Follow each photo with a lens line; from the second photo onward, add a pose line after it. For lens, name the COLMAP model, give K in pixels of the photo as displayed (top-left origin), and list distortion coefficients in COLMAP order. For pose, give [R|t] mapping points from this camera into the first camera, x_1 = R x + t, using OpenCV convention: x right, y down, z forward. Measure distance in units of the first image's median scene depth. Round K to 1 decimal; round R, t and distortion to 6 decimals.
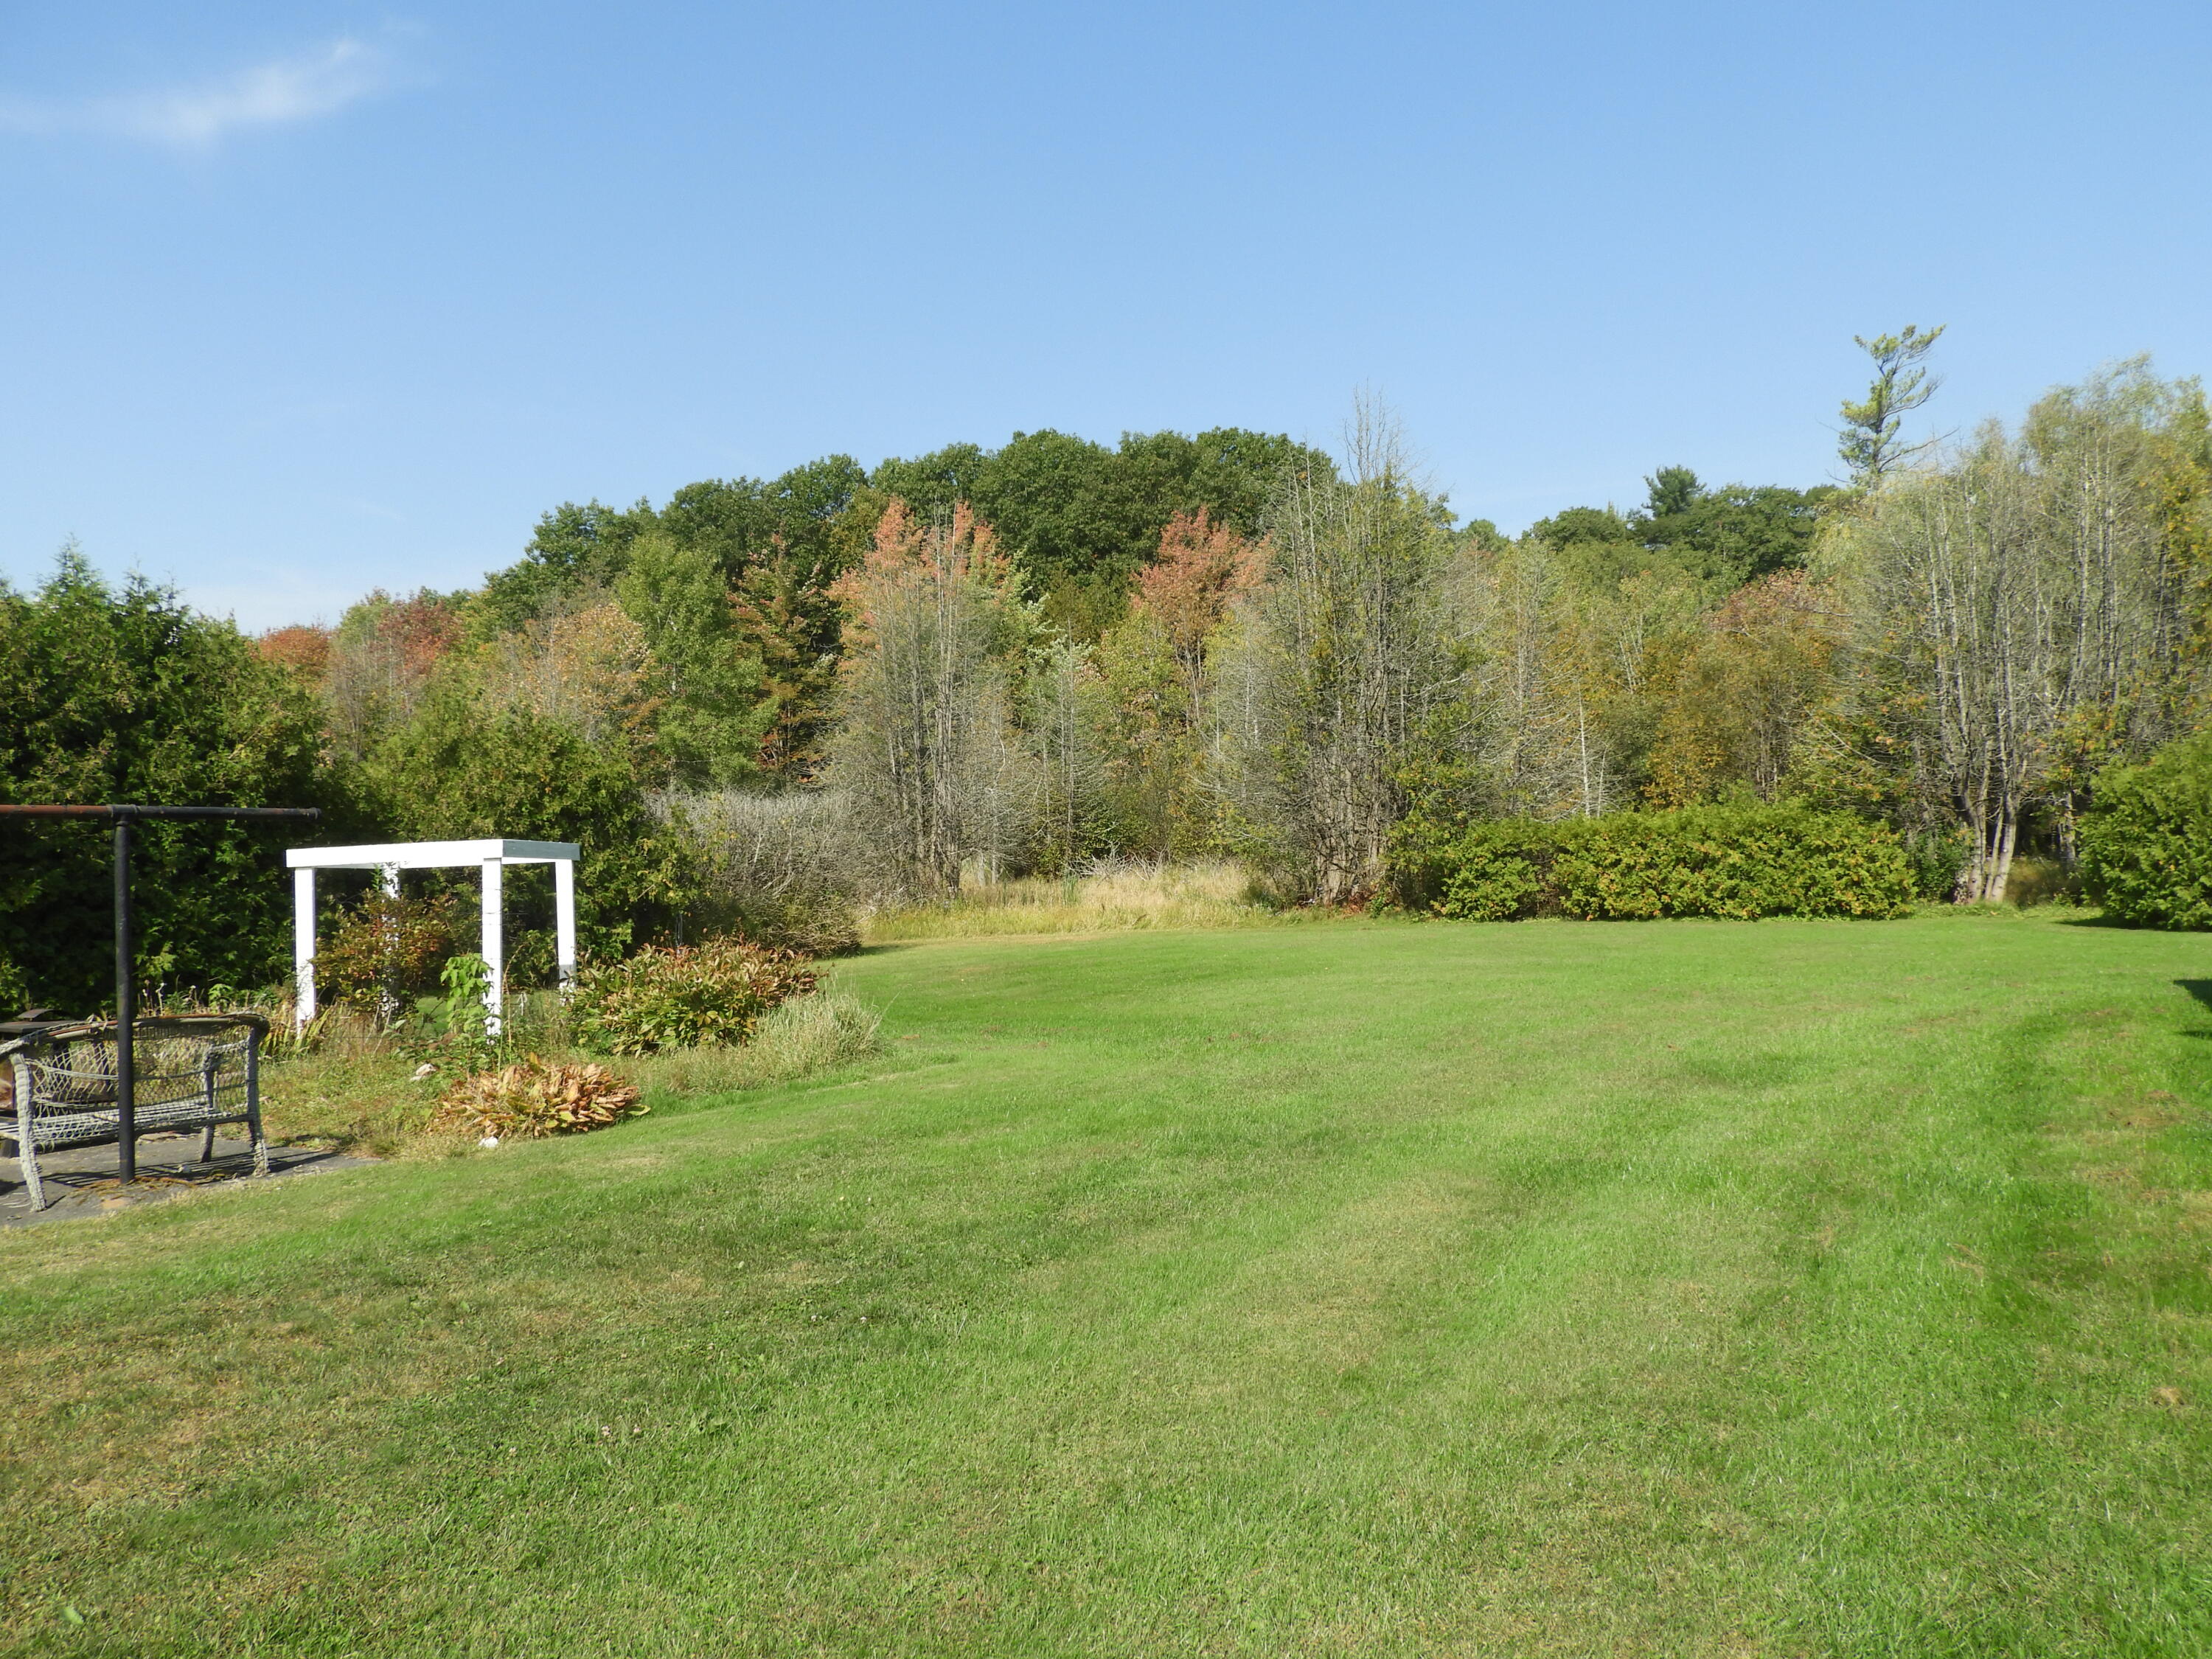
lens RADIAL K [[1567.0, 0, 1114.6], [0, 1567.0, 828.0], [0, 0, 1]] dist [0.003332, -0.000809]
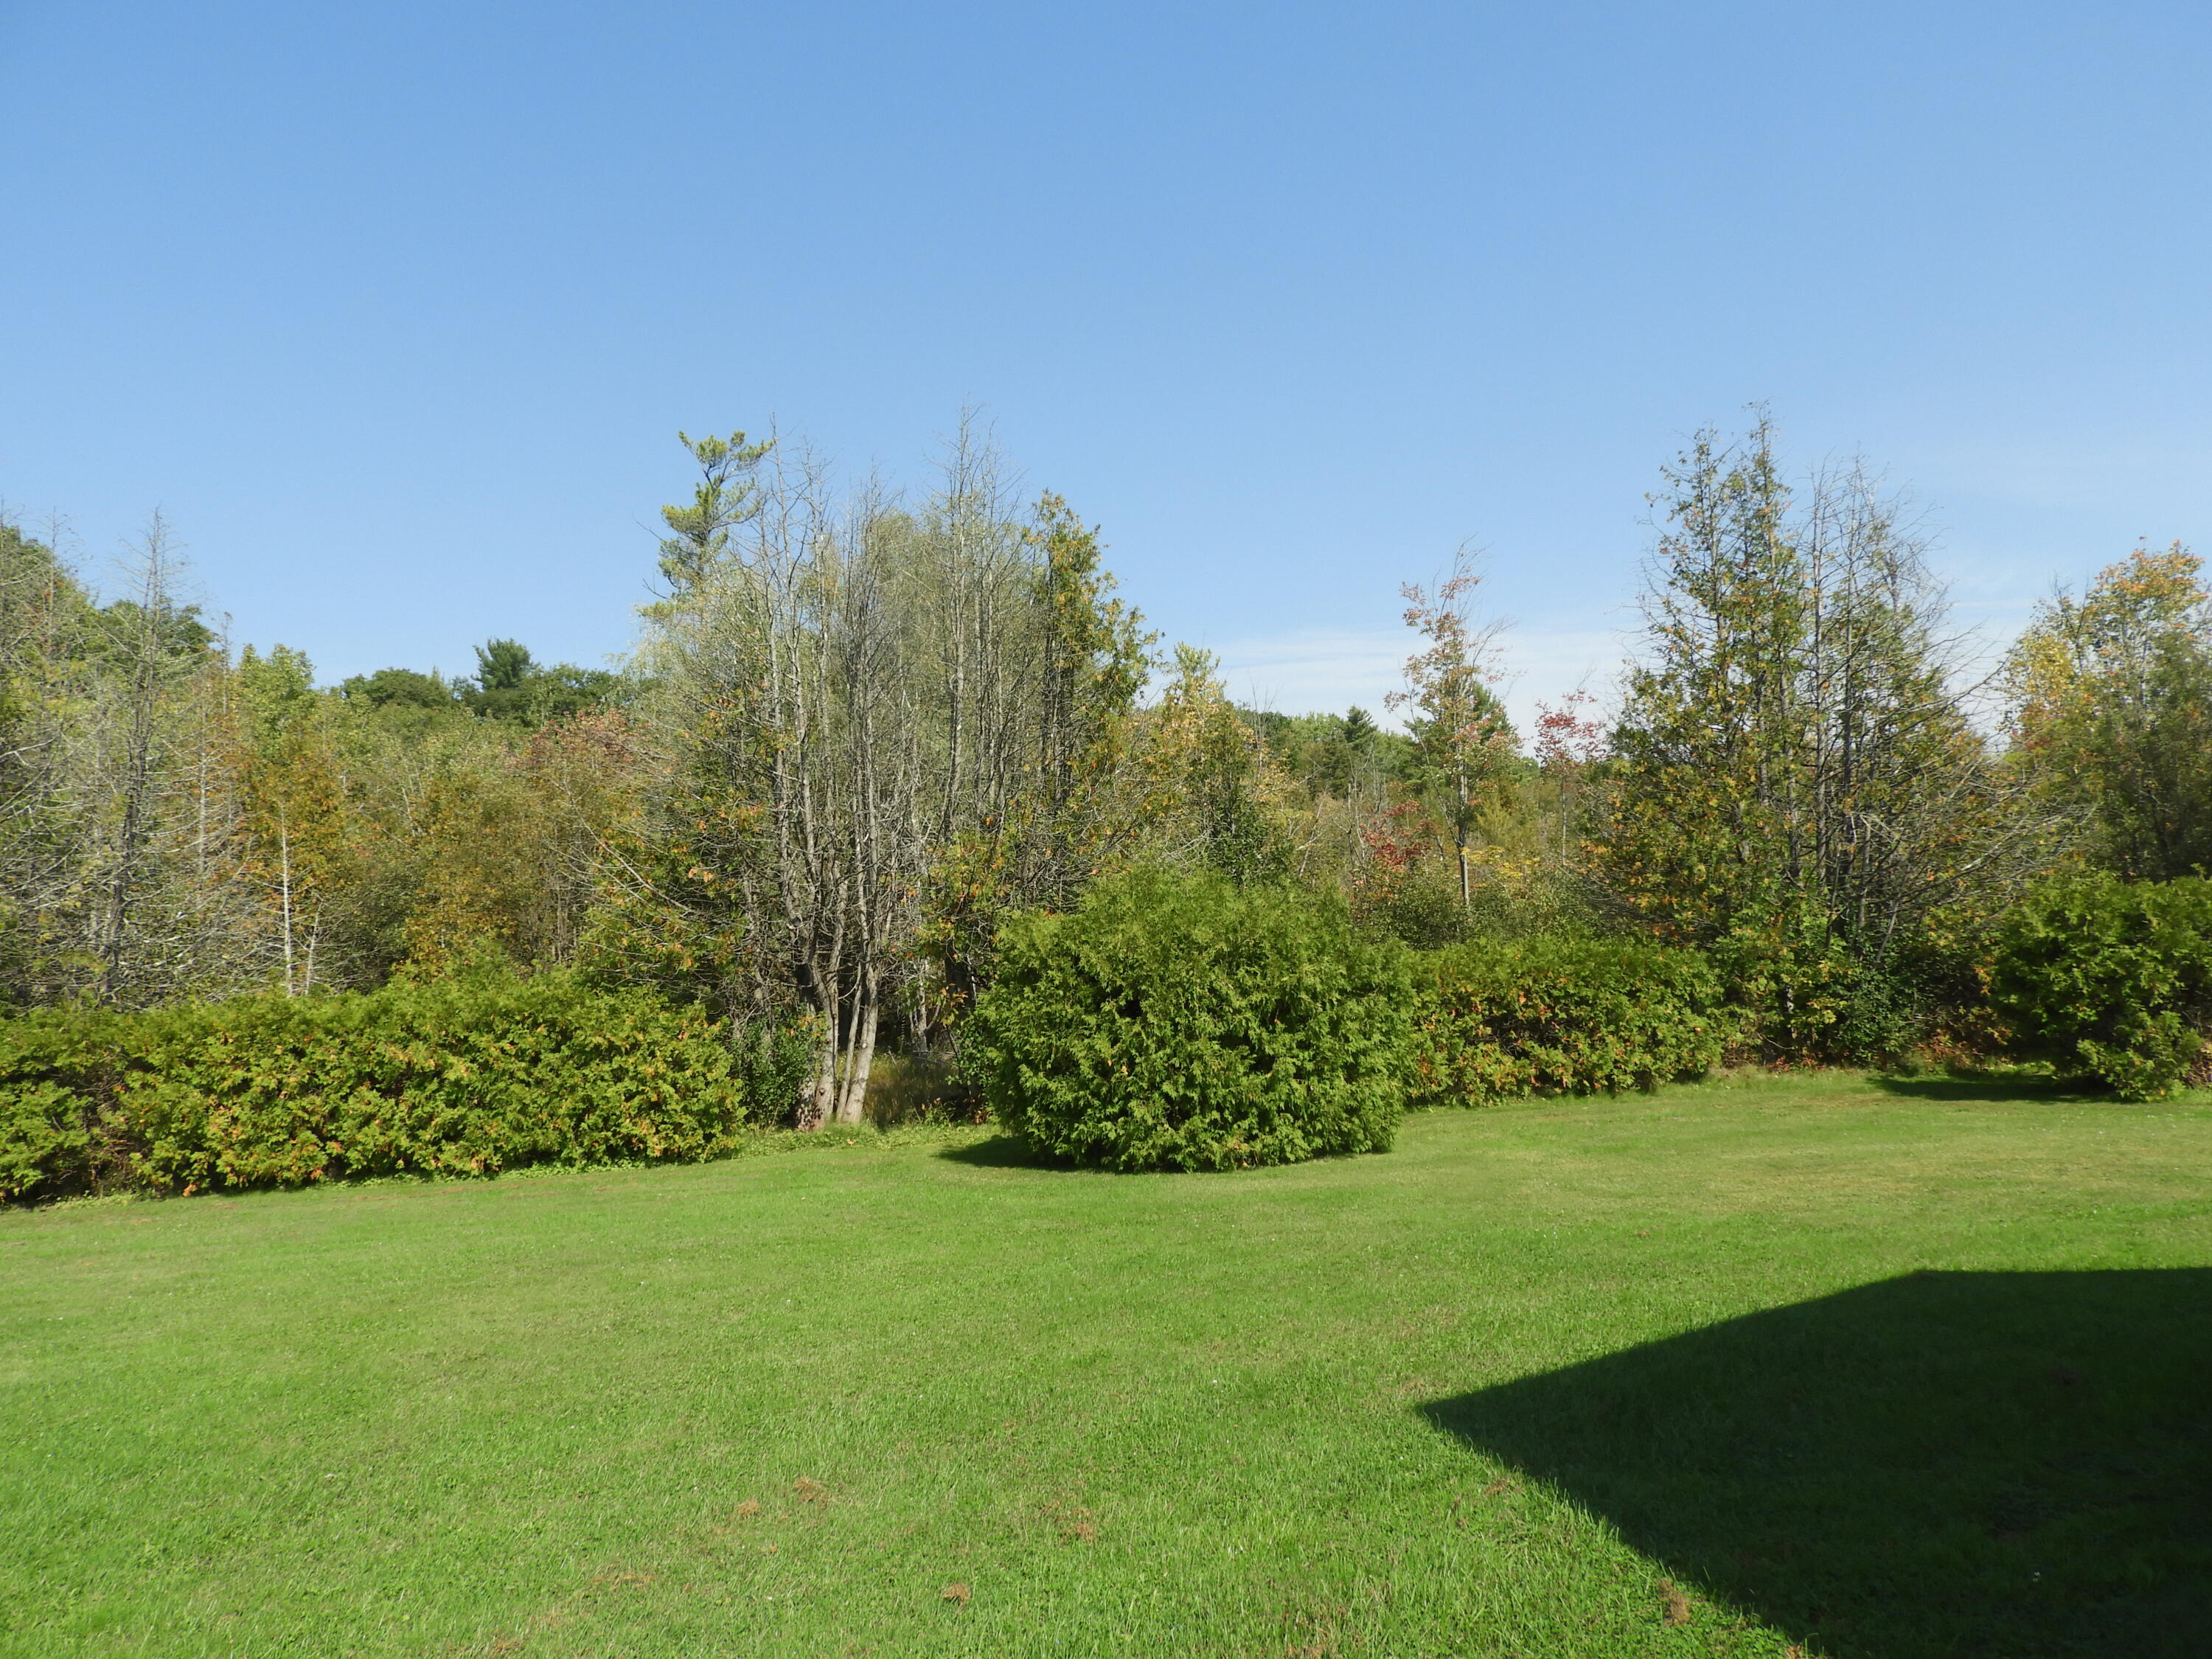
lens RADIAL K [[1567.0, 0, 1114.6], [0, 1567.0, 828.0], [0, 0, 1]] dist [0.003332, -0.000809]
pose [[0.758837, 0.063939, 0.648135, 0.199632], [0.016385, 0.992980, -0.117142, 0.002053], [-0.651075, 0.099512, 0.752462, 0.400021]]
